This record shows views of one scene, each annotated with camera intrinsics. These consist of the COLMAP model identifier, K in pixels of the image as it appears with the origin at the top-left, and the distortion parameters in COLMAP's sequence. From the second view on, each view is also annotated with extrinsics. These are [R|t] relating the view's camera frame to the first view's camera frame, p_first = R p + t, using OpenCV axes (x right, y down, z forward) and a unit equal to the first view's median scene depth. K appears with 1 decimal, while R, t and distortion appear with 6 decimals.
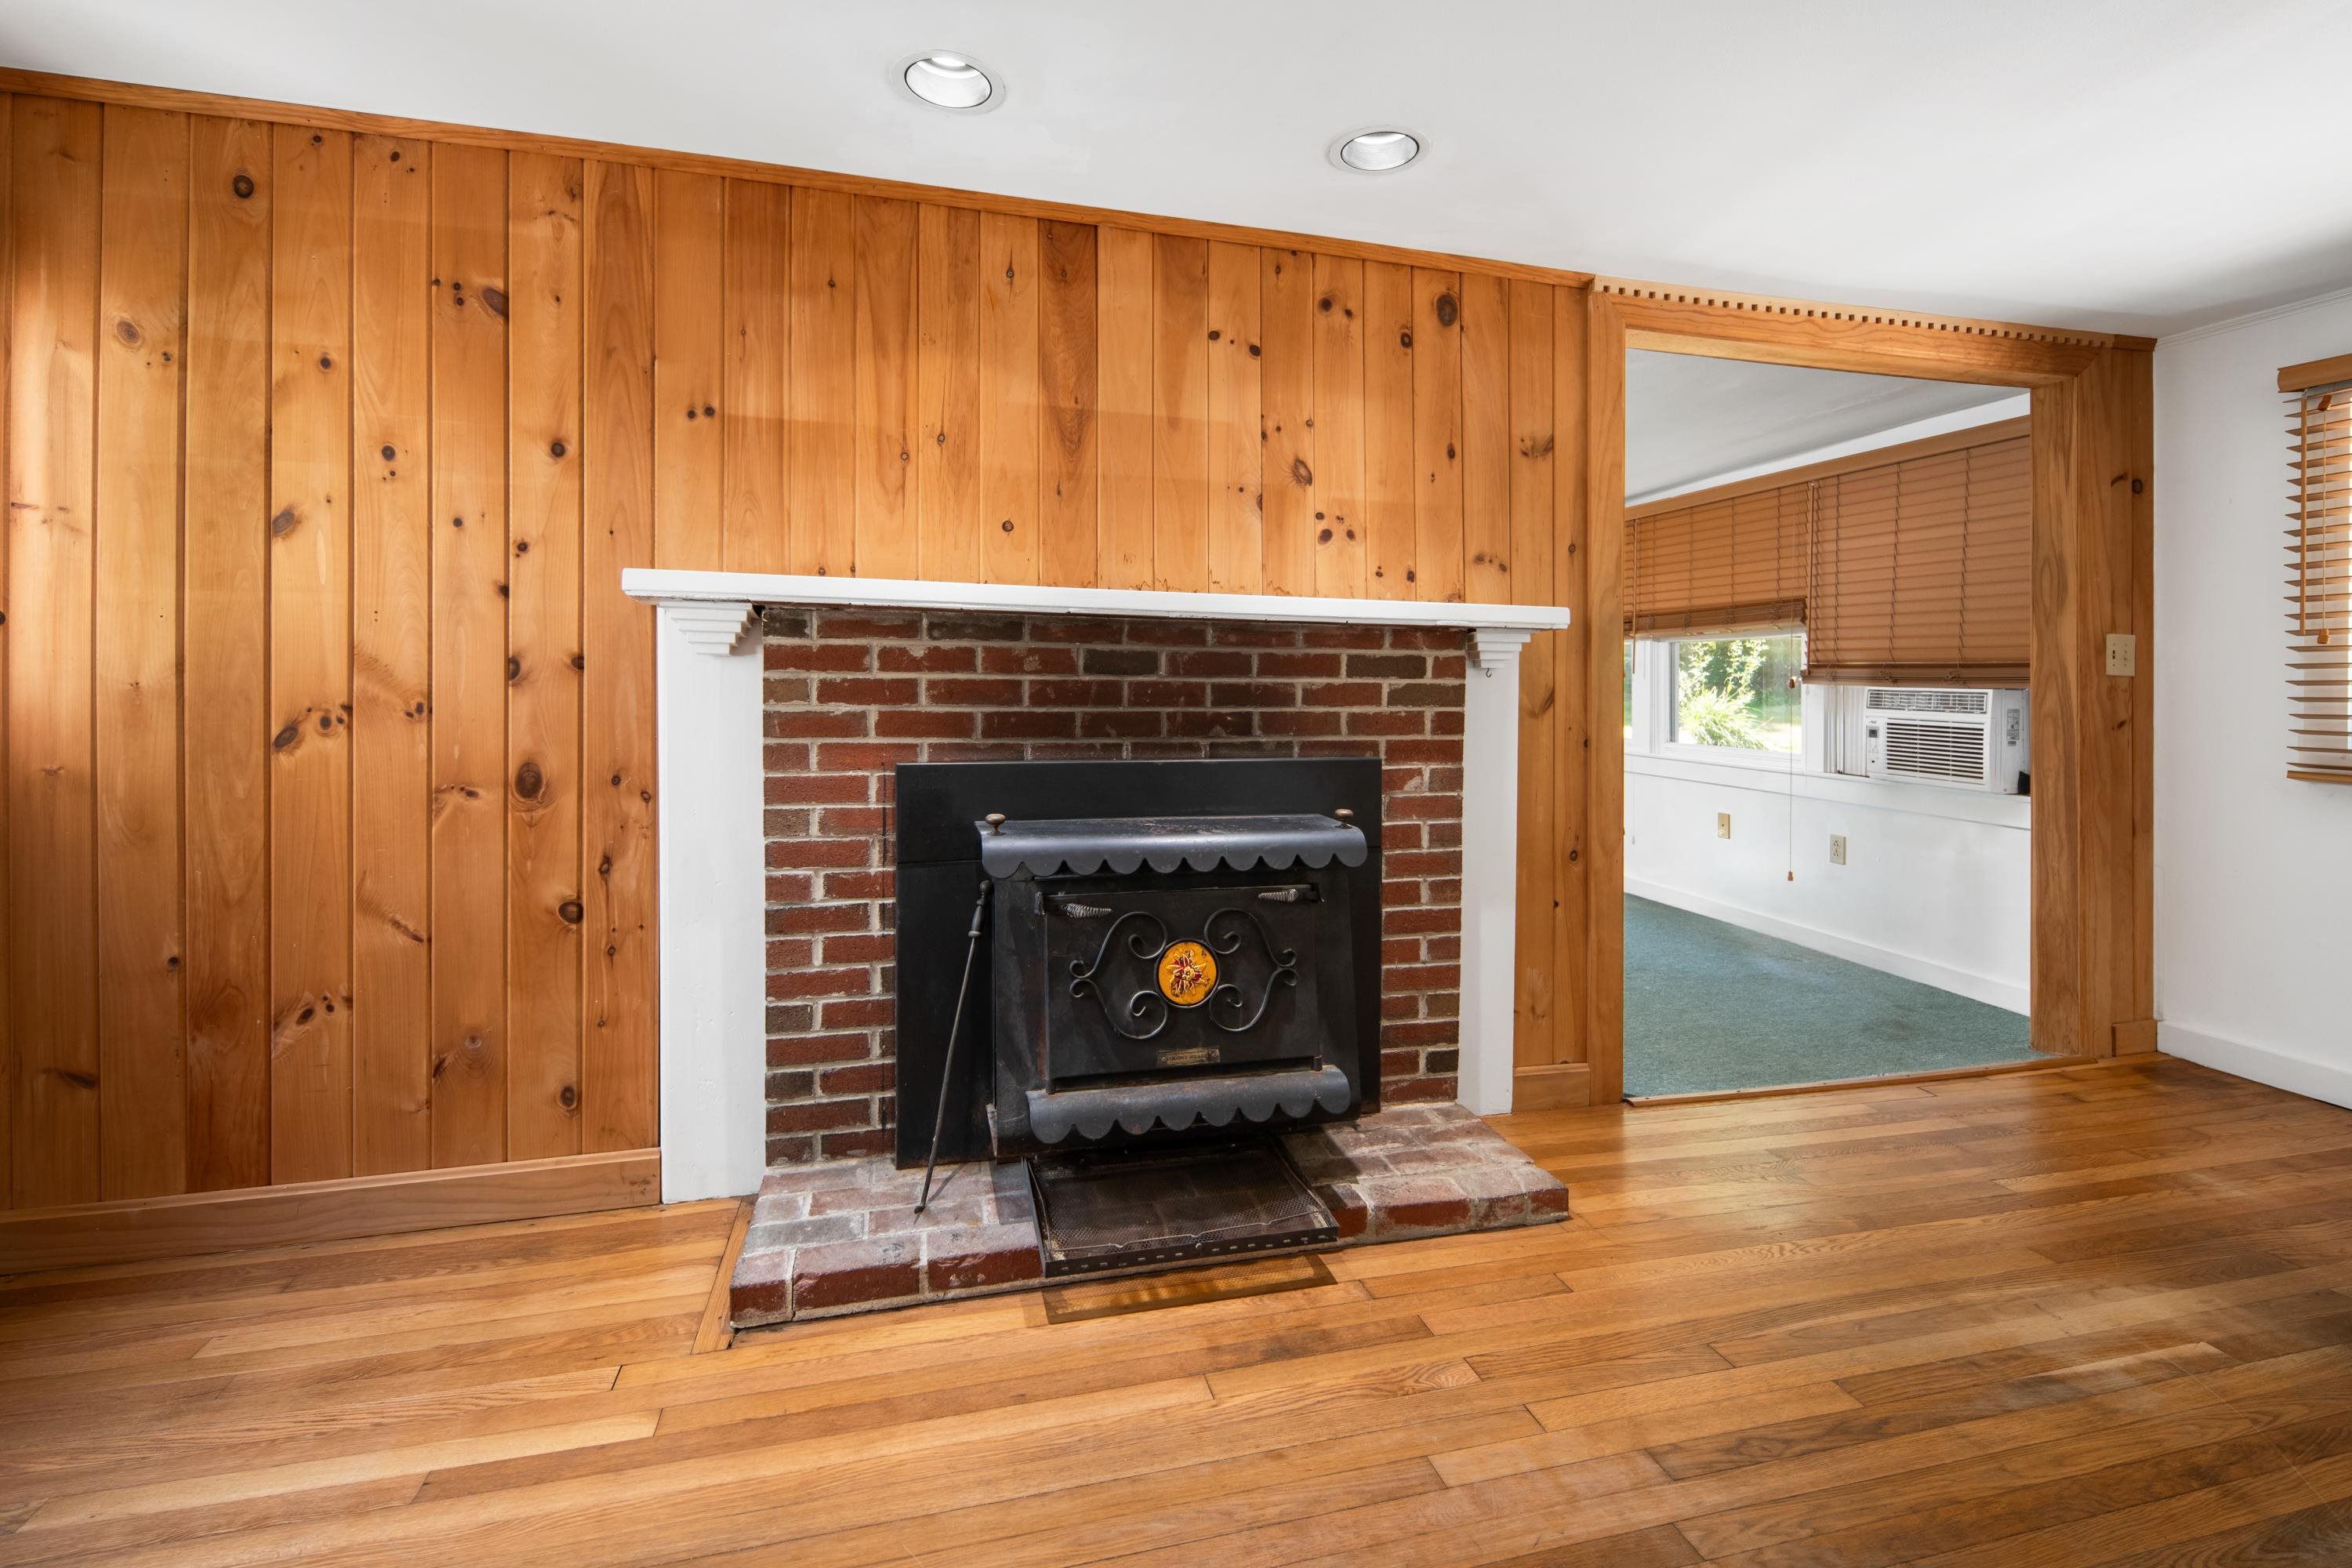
lens RADIAL K [[1034.2, 0, 1165.6], [0, 1034.2, 711.3], [0, 0, 1]] dist [-0.000989, -0.000082]
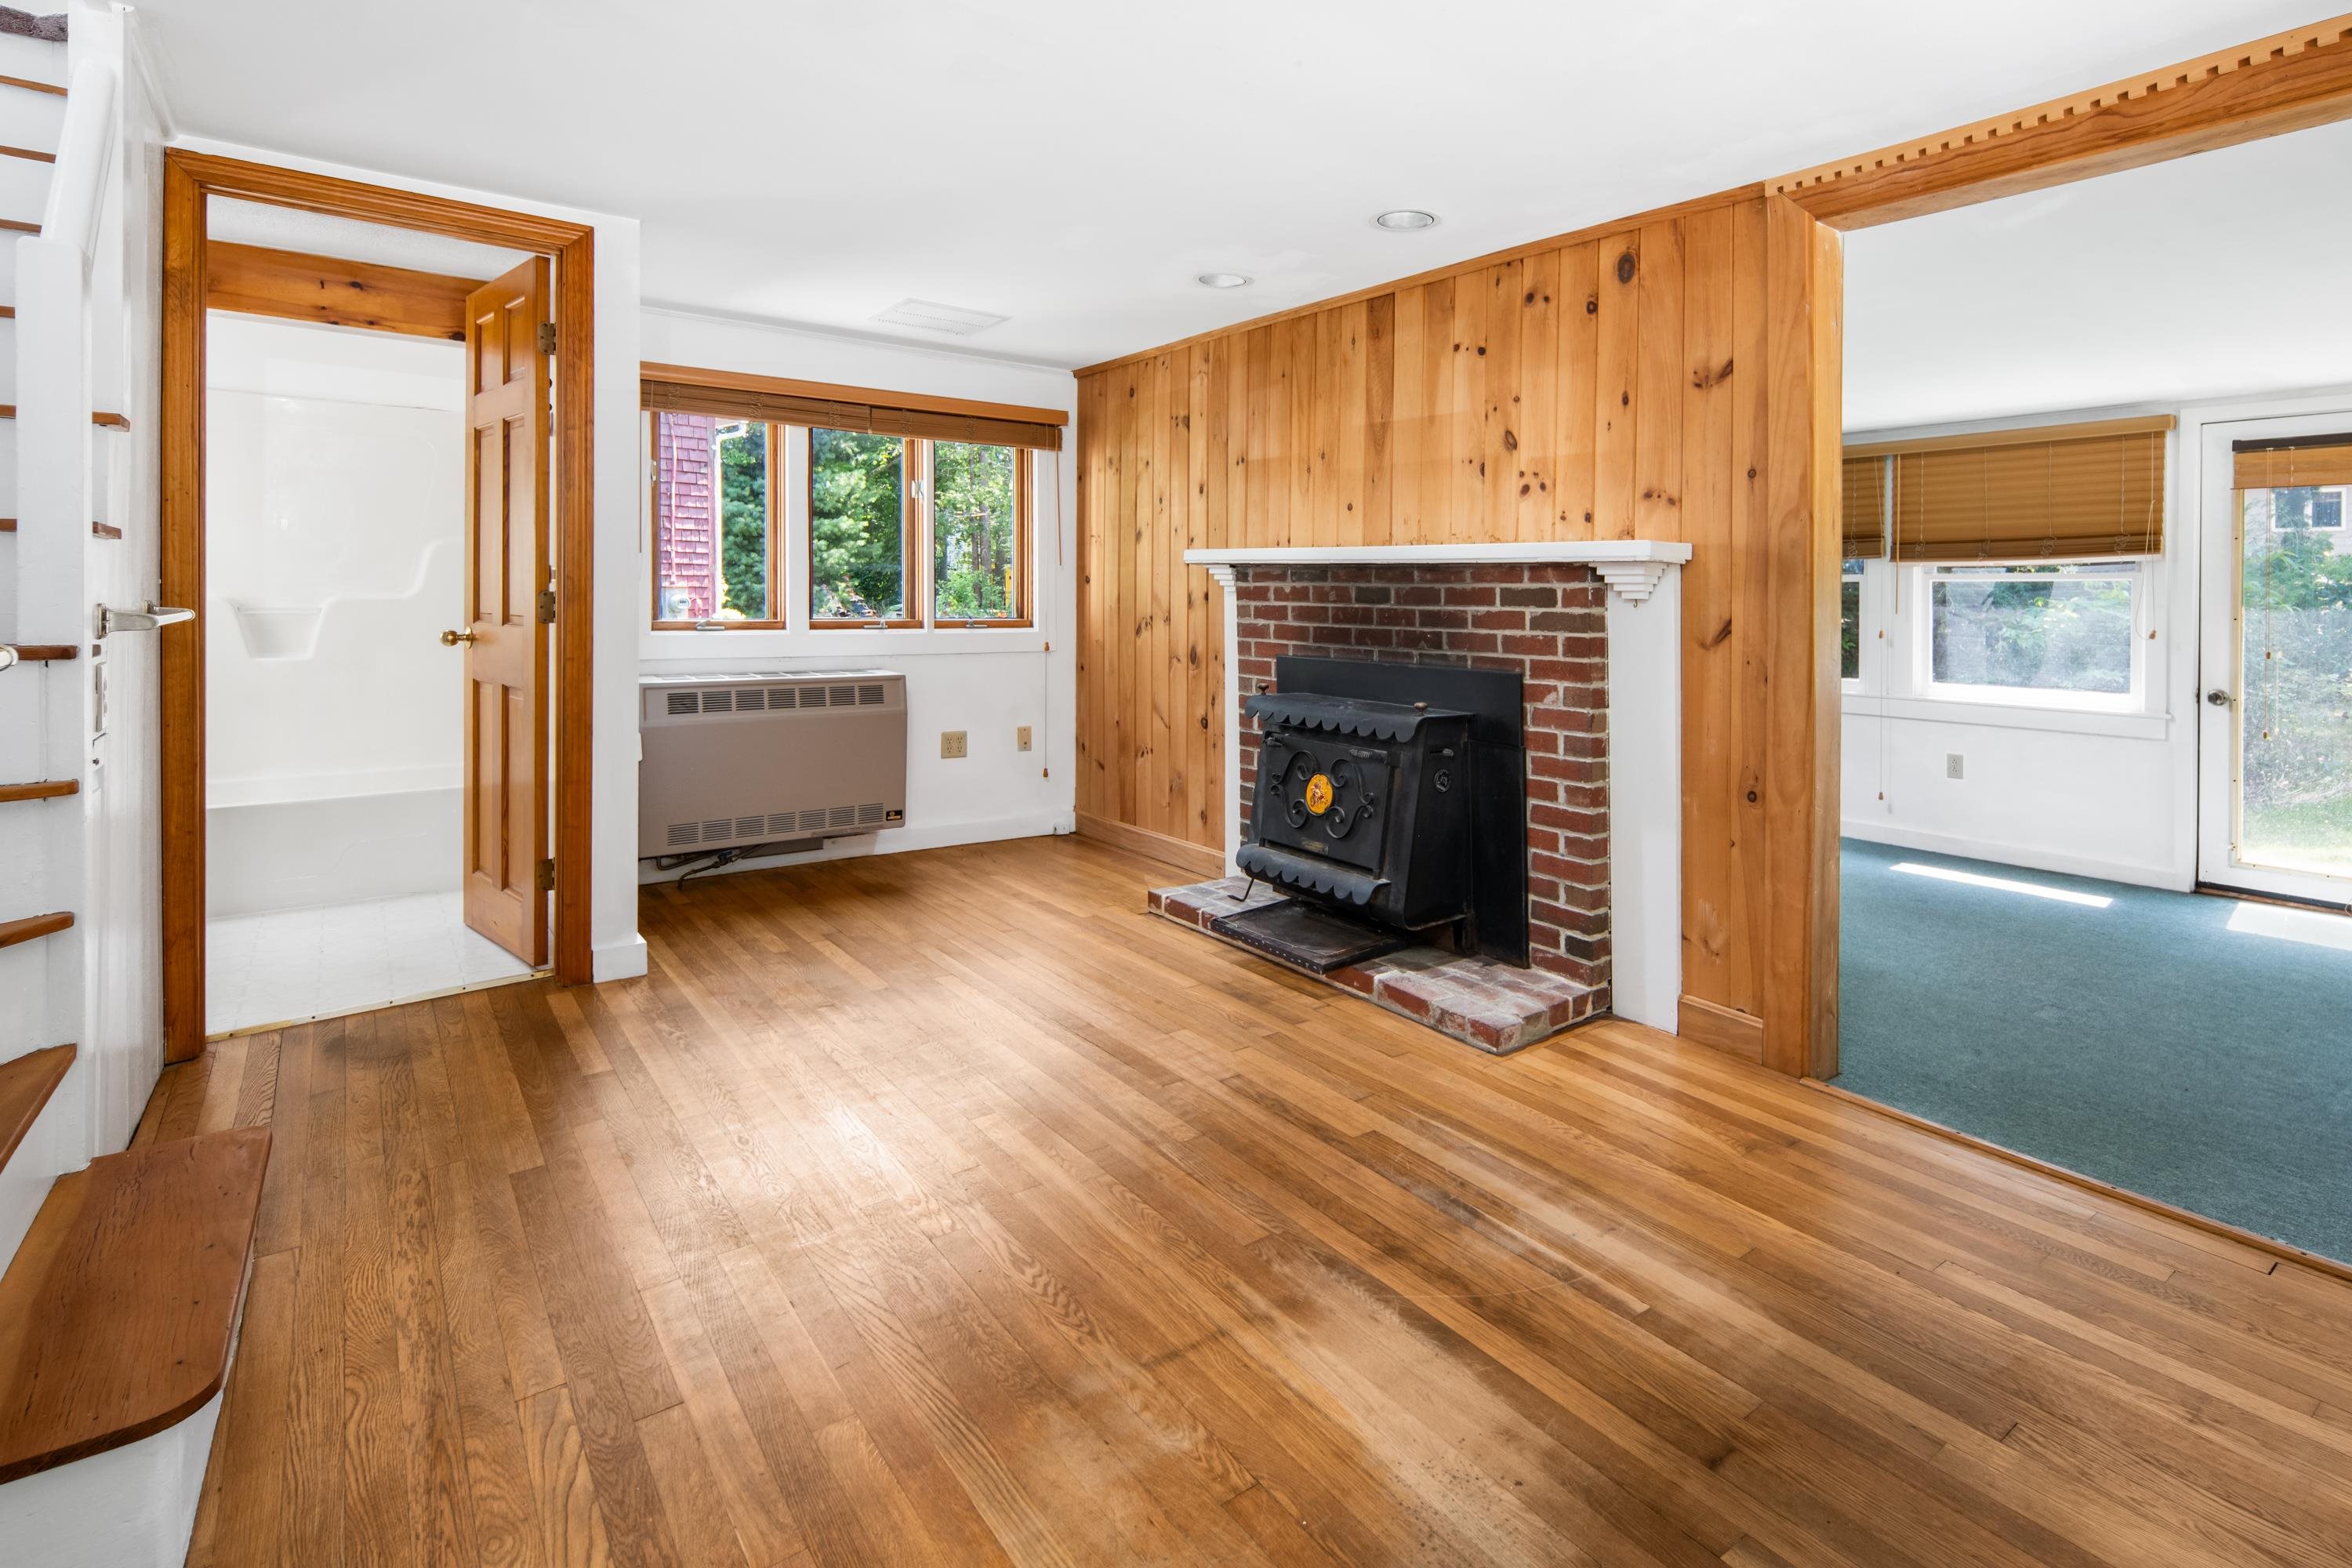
lens RADIAL K [[1160.4, 0, 1286.2], [0, 1160.4, 699.9], [0, 0, 1]] dist [-0.001645, -0.000218]
pose [[0.419506, 0.074856, -0.904661, 1.342478], [-0.045330, 0.997078, 0.061483, 0.005383], [0.906620, 0.015216, 0.421673, 0.181740]]
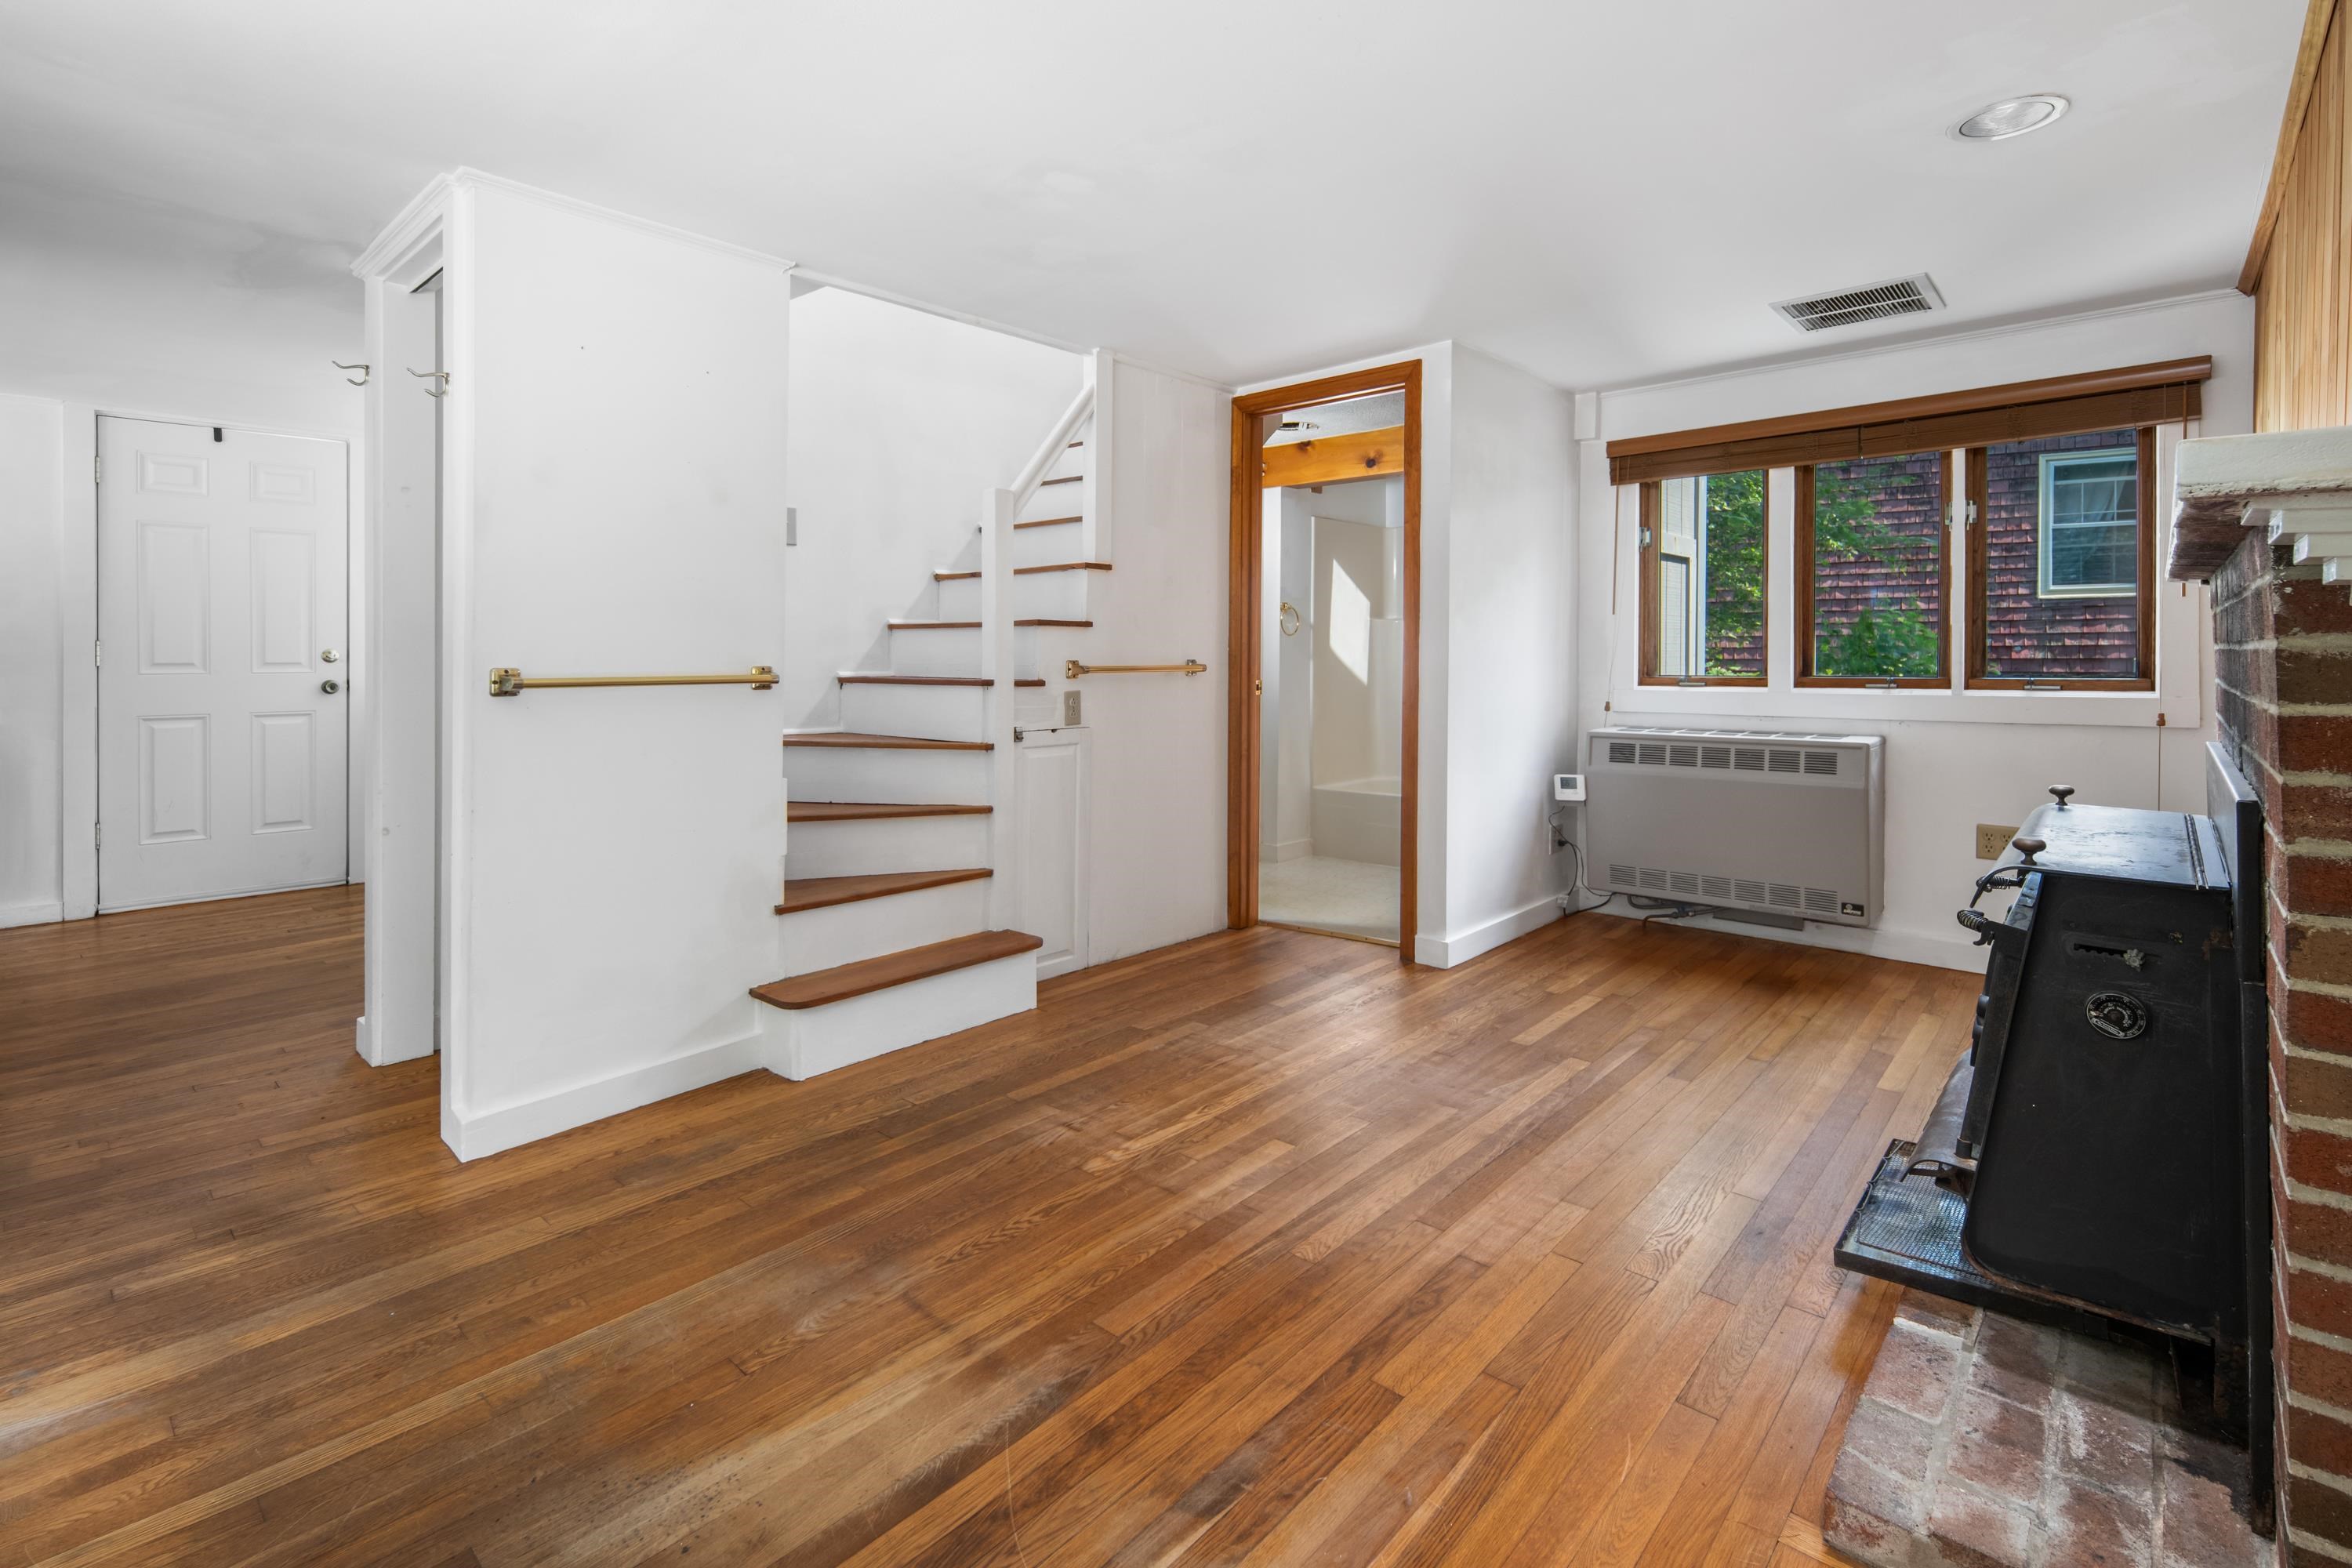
lens RADIAL K [[1084.5, 0, 1177.3], [0, 1084.5, 724.0], [0, 0, 1]] dist [0.002851, 0.000235]
pose [[-0.832647, 0.028264, -0.553082, 0.941050], [-0.026154, 0.995576, 0.090251, -0.026991], [0.553186, 0.089612, -0.828224, 1.154978]]
